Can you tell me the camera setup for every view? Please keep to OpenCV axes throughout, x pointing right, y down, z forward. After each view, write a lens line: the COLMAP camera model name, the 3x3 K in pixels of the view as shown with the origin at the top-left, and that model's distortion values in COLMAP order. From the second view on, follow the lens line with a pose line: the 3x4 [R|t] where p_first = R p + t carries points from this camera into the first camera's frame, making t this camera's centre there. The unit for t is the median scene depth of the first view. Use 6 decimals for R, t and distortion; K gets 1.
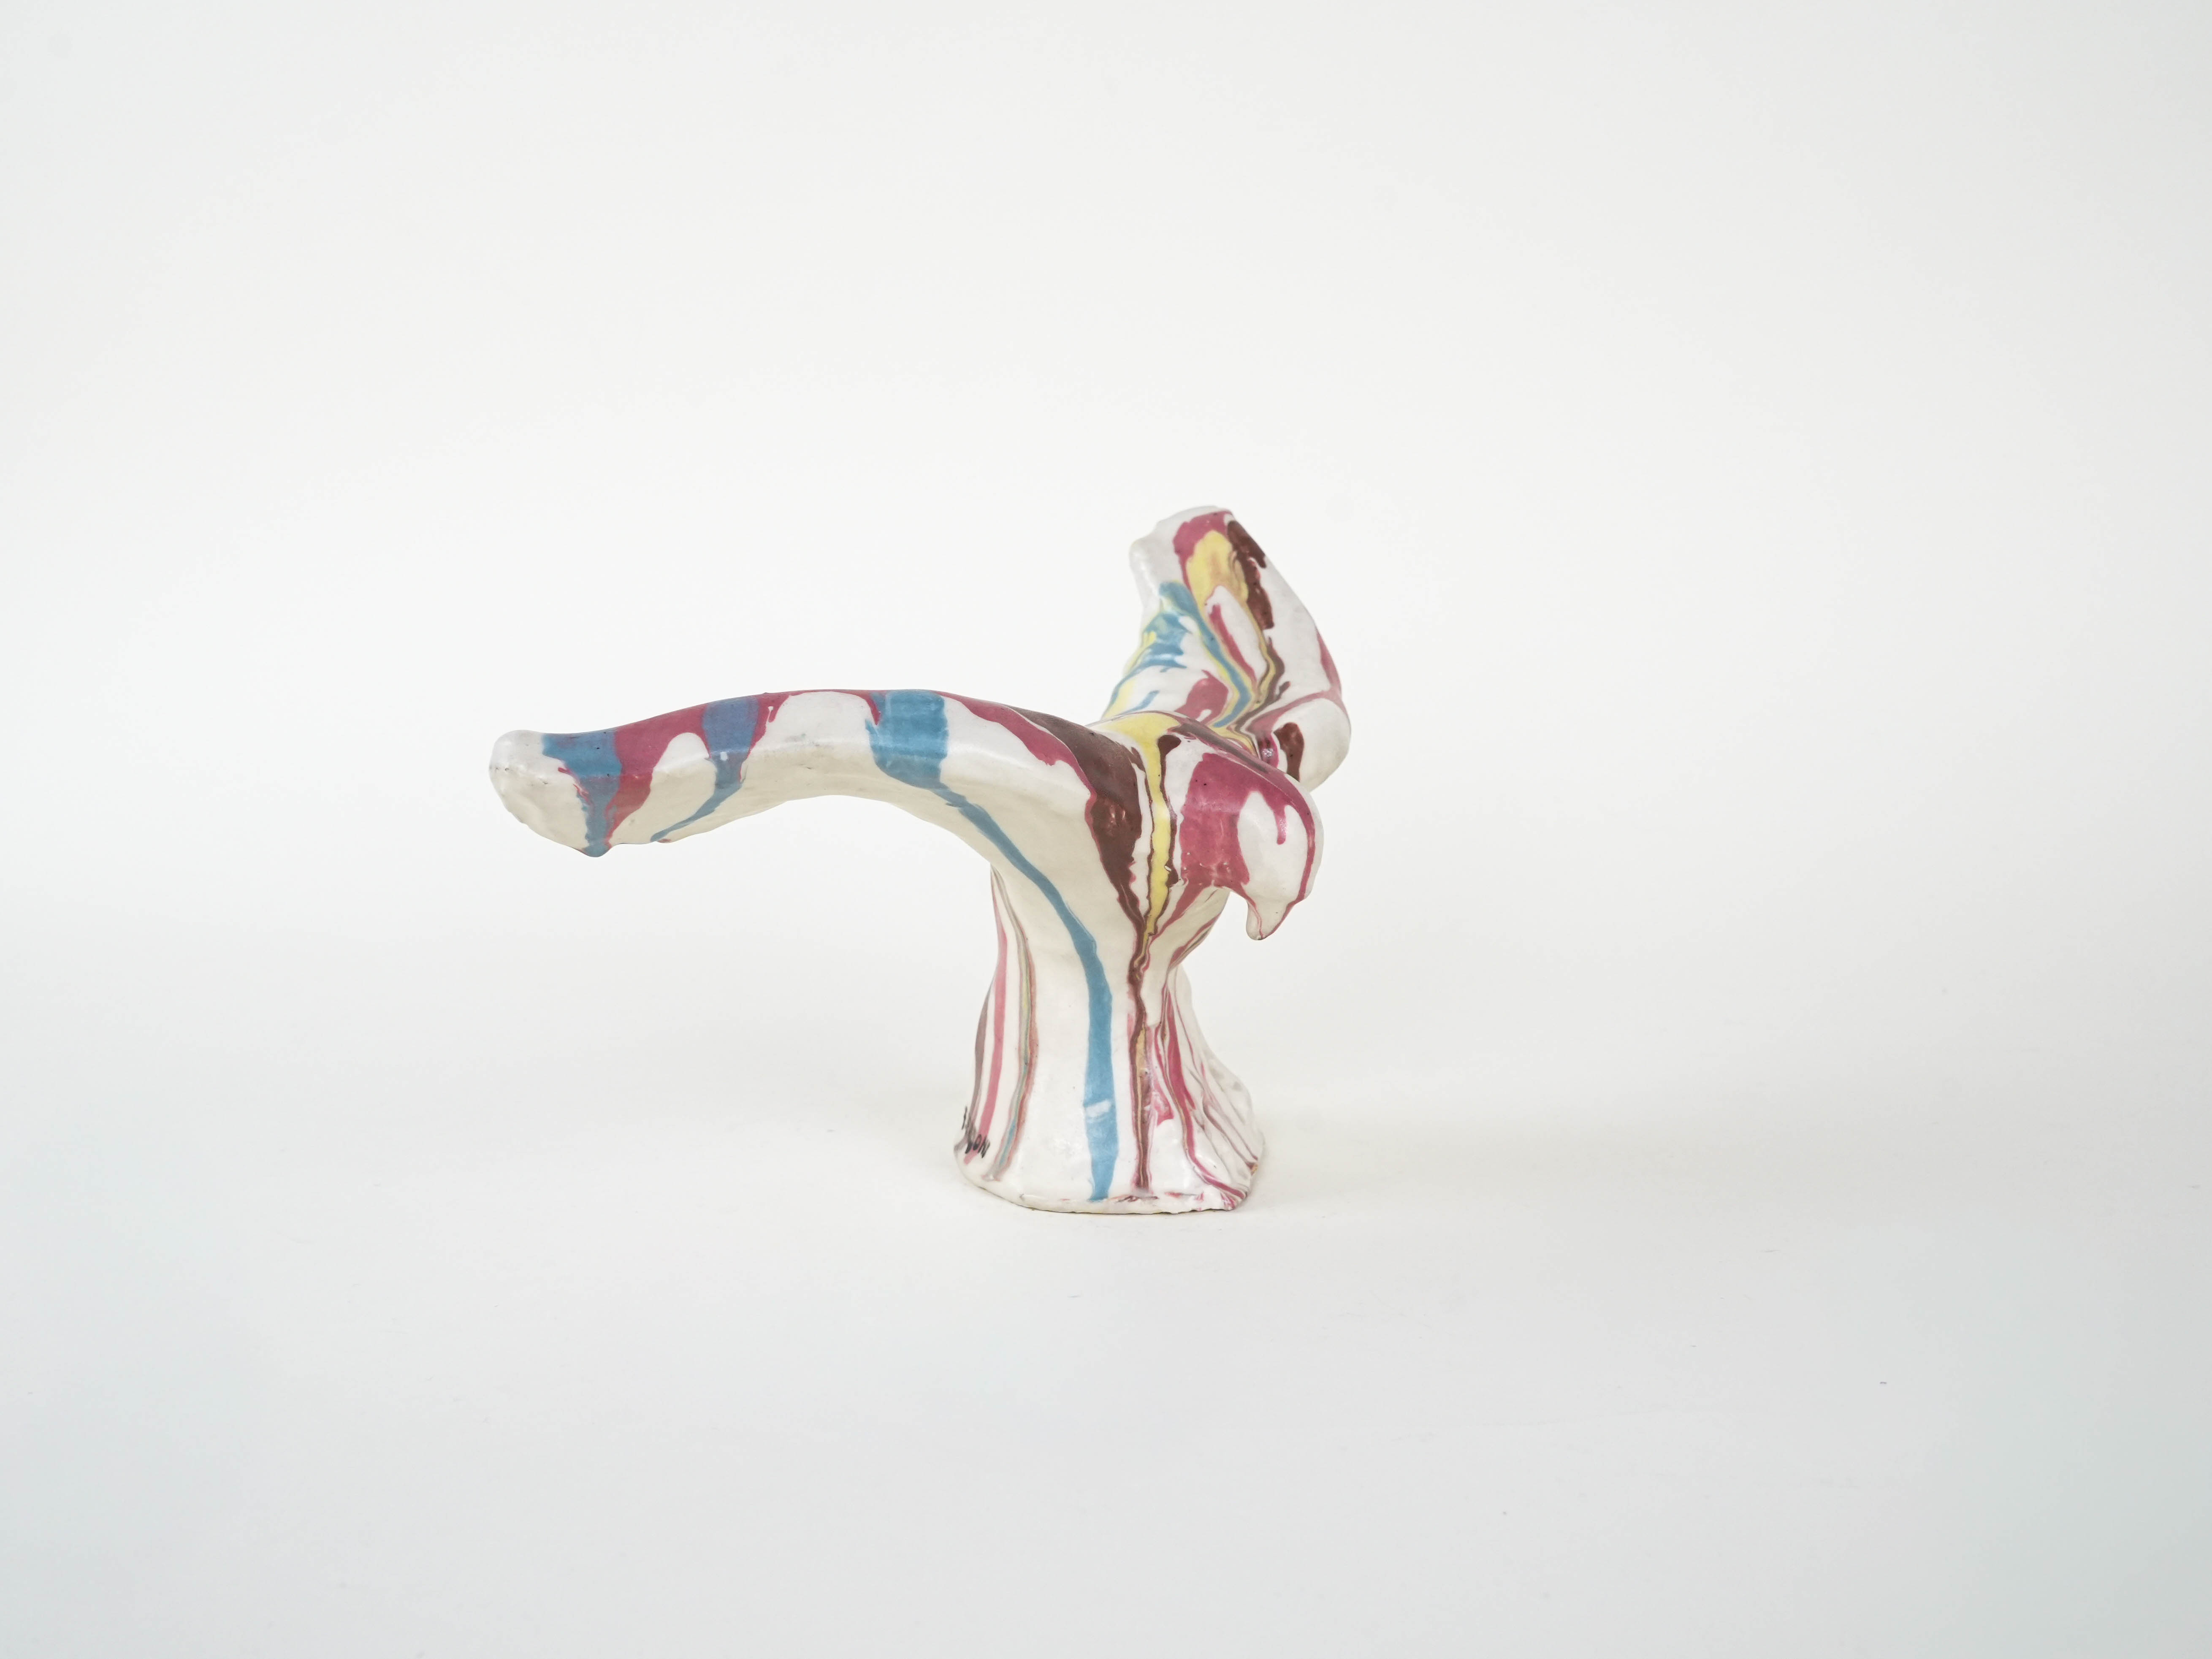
lens RADIAL K [[2187.6, 0, 1104.7], [0, 2187.6, 835.4], [0, 0, 1]] dist [-0.007278, 0.000000]
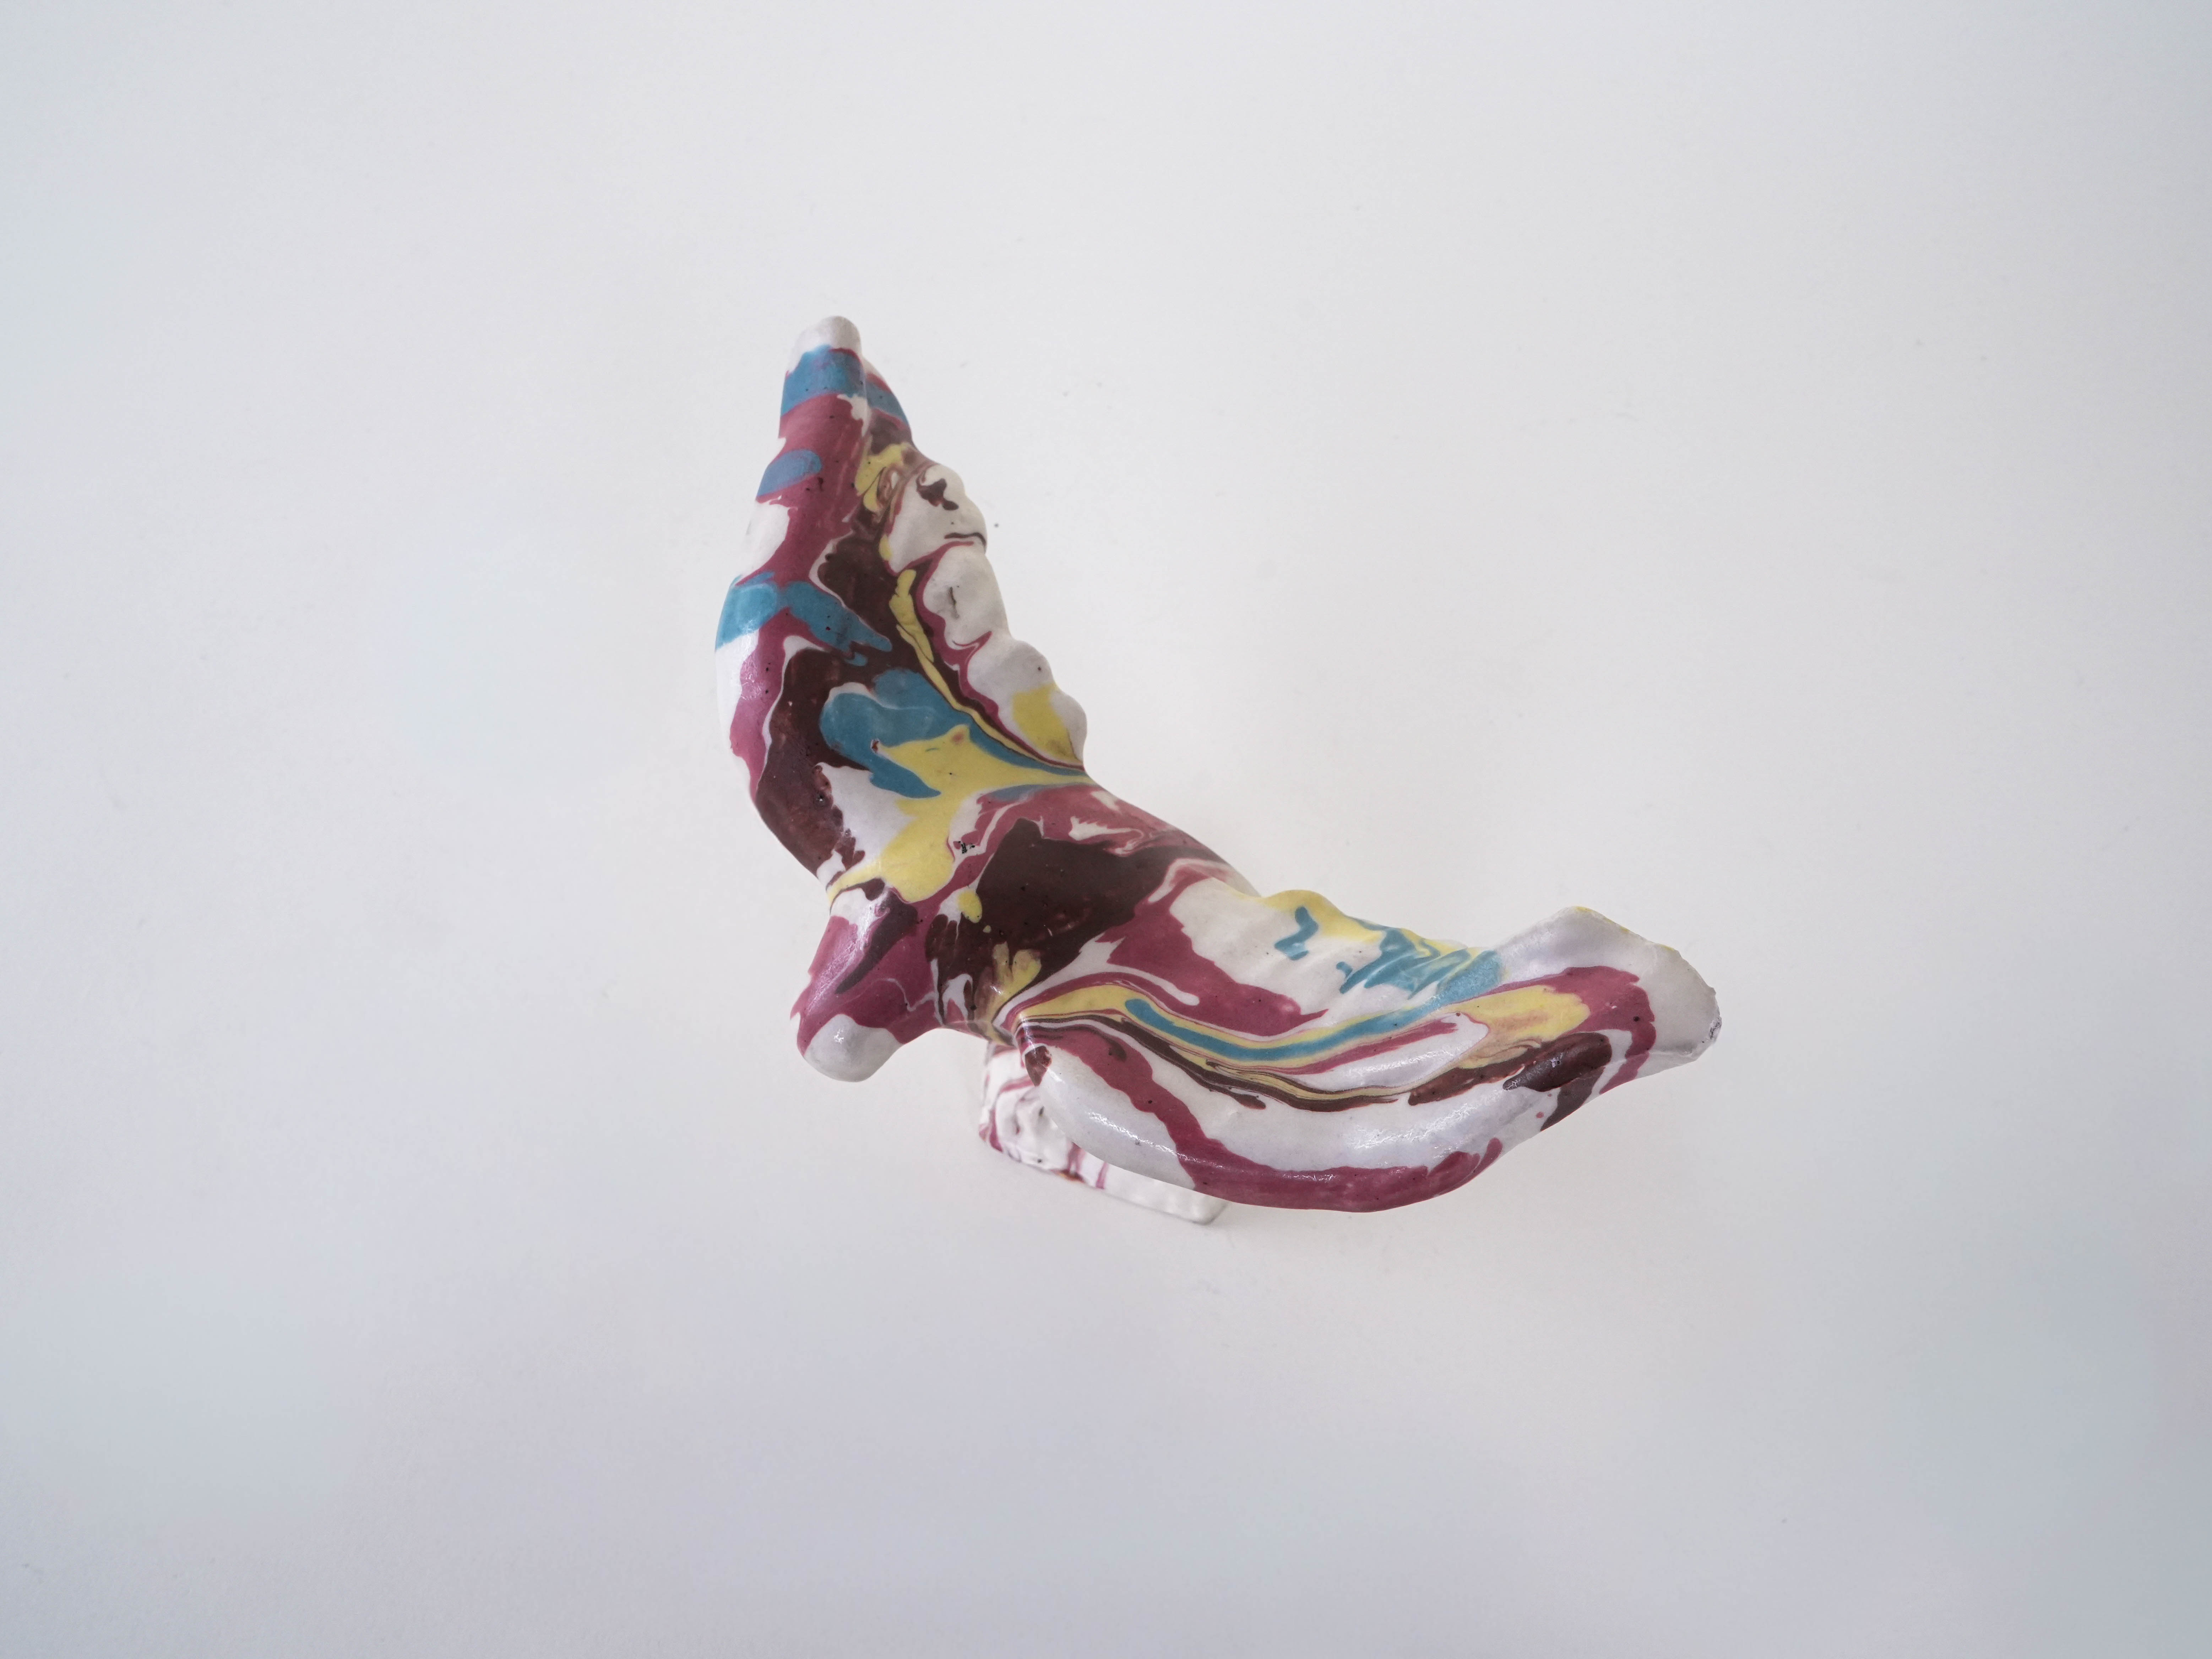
lens RADIAL K [[2187.6, 0, 1101.8], [0, 2187.6, 821.2], [0, 0, 1]] dist [-0.007278, 0.000000]
pose [[-0.194921, 0.886040, -0.420642, 0.317817], [-0.148190, 0.397341, 0.905627, -0.770878], [0.969559, 0.238861, 0.053852, 0.851706]]
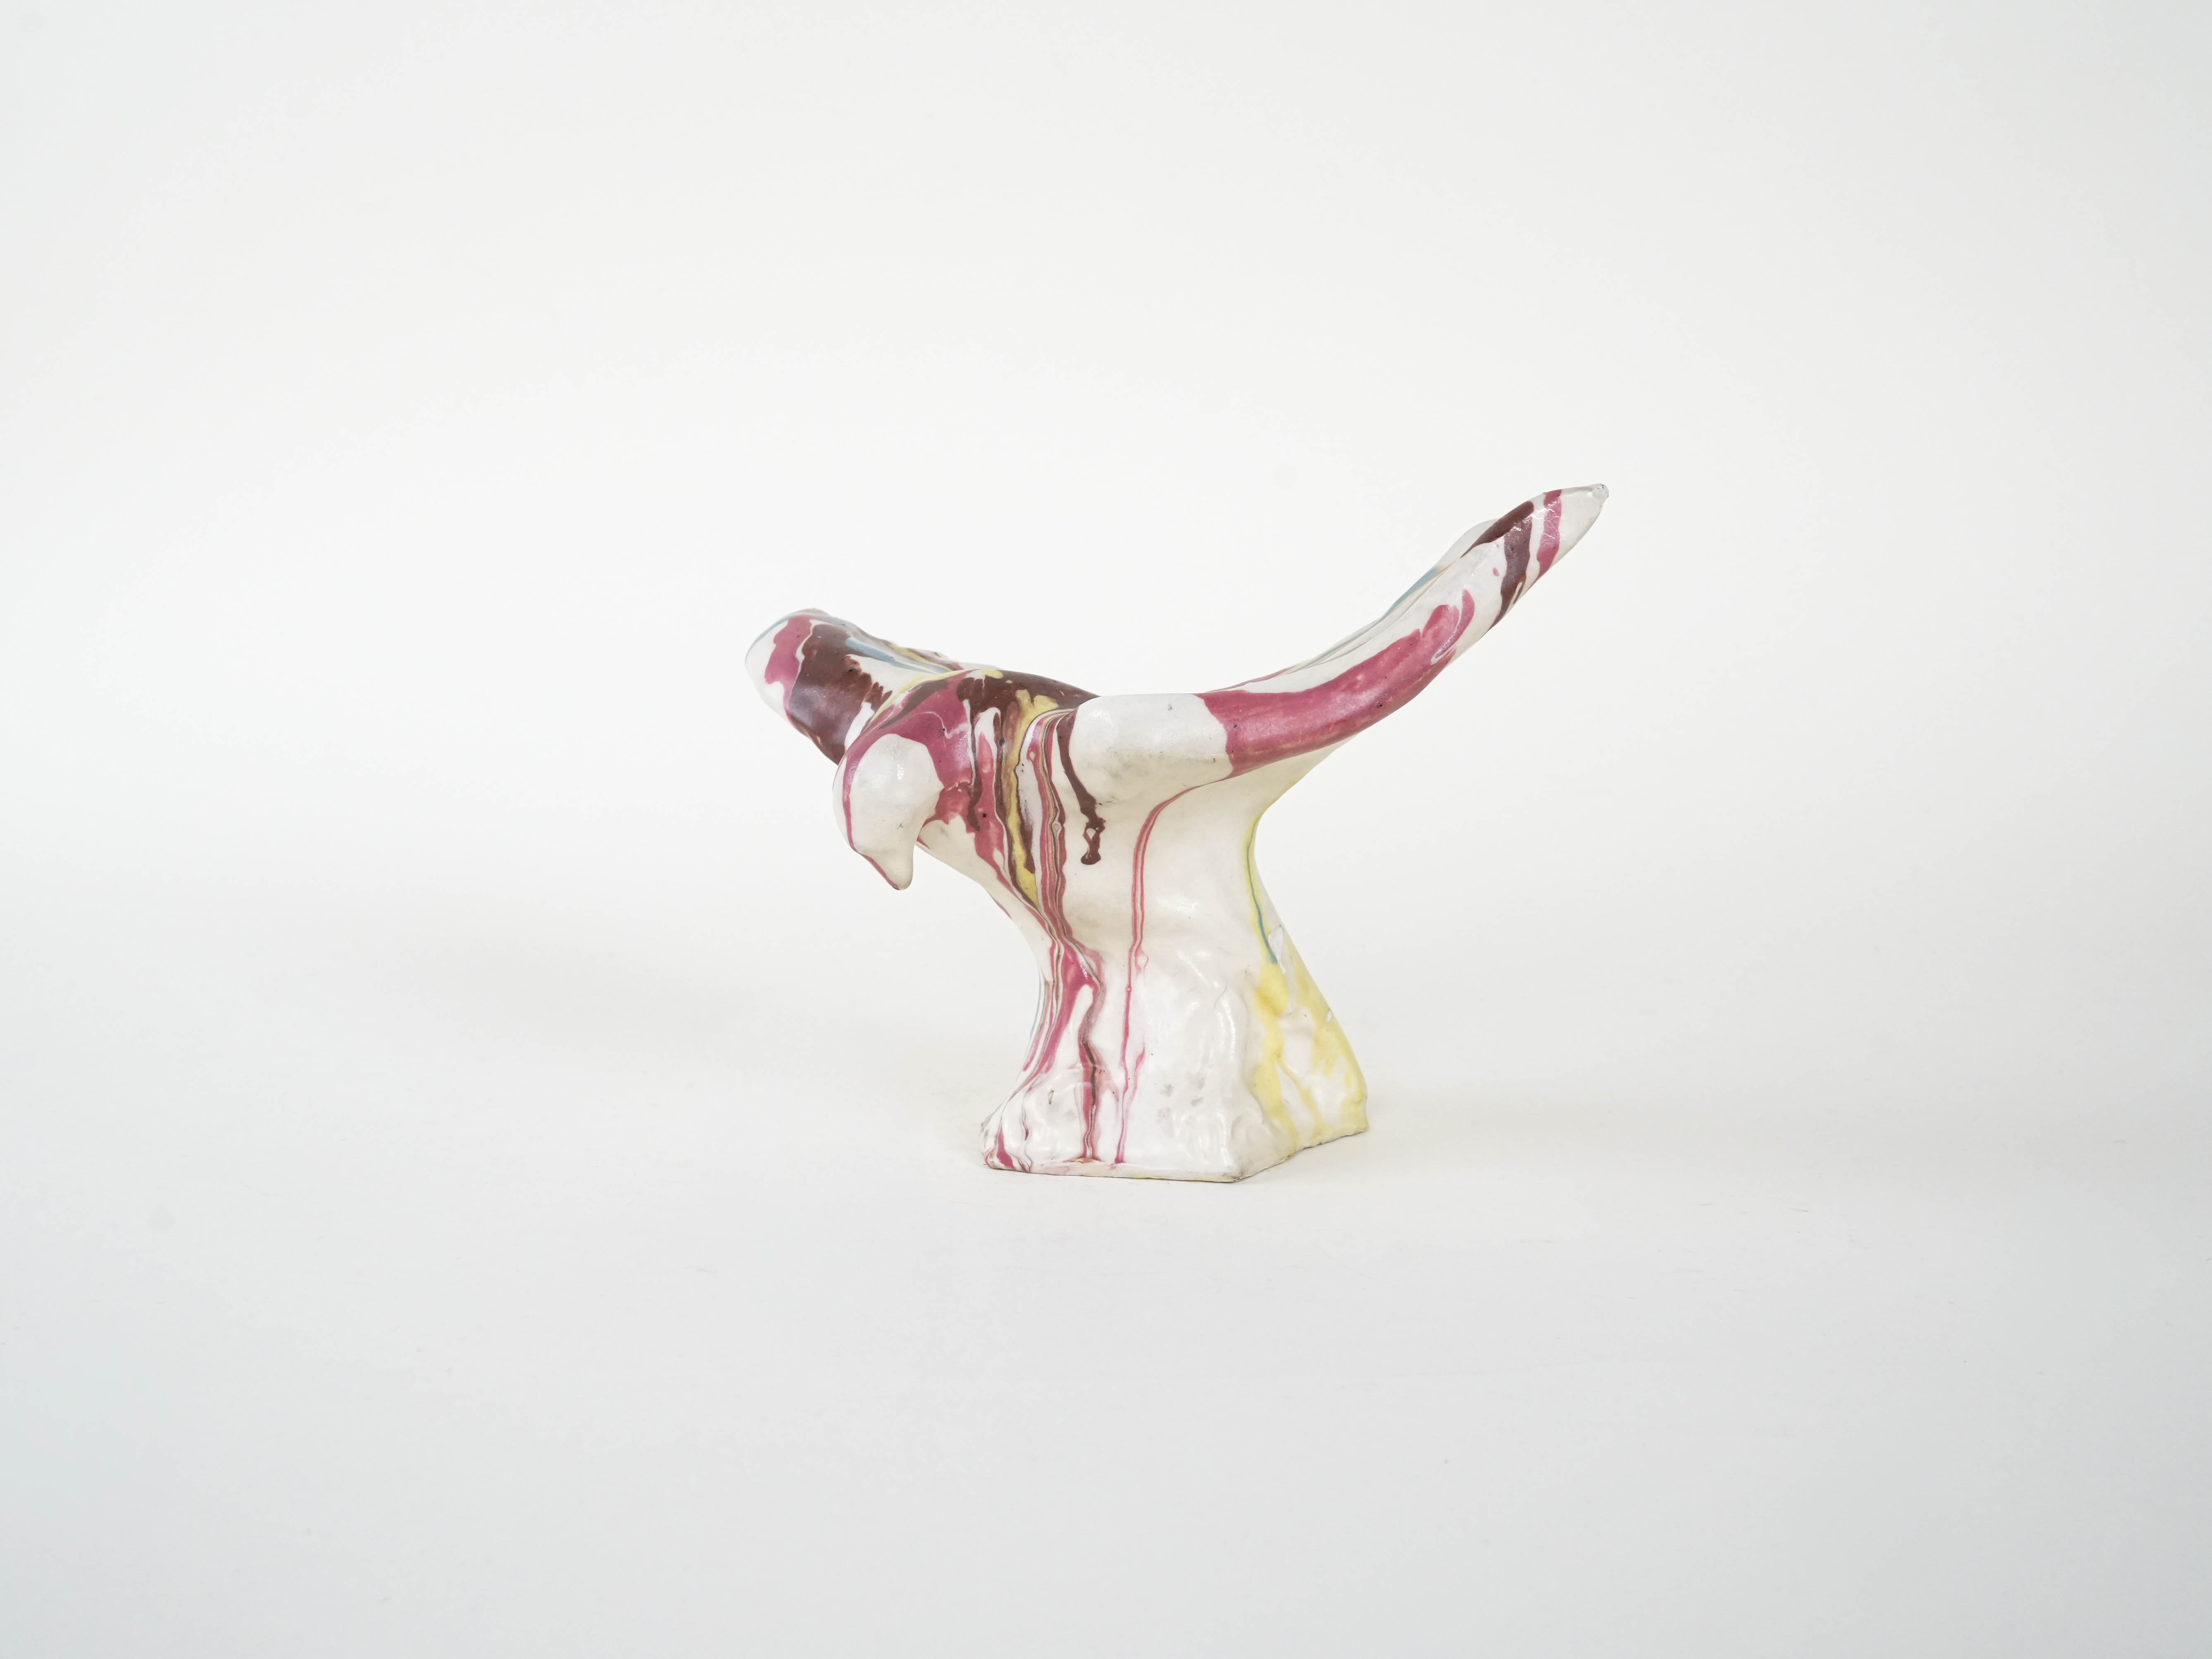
lens RADIAL K [[2698.7, 0, 1106.2], [0, 2698.7, 825.9], [0, 0, 1]] dist [0.008006, 0.000000]
pose [[-0.040224, 0.145886, -0.988483, 1.137299], [-0.149928, 0.977203, 0.150322, -0.161273], [0.987878, 0.154247, -0.017434, 0.931212]]
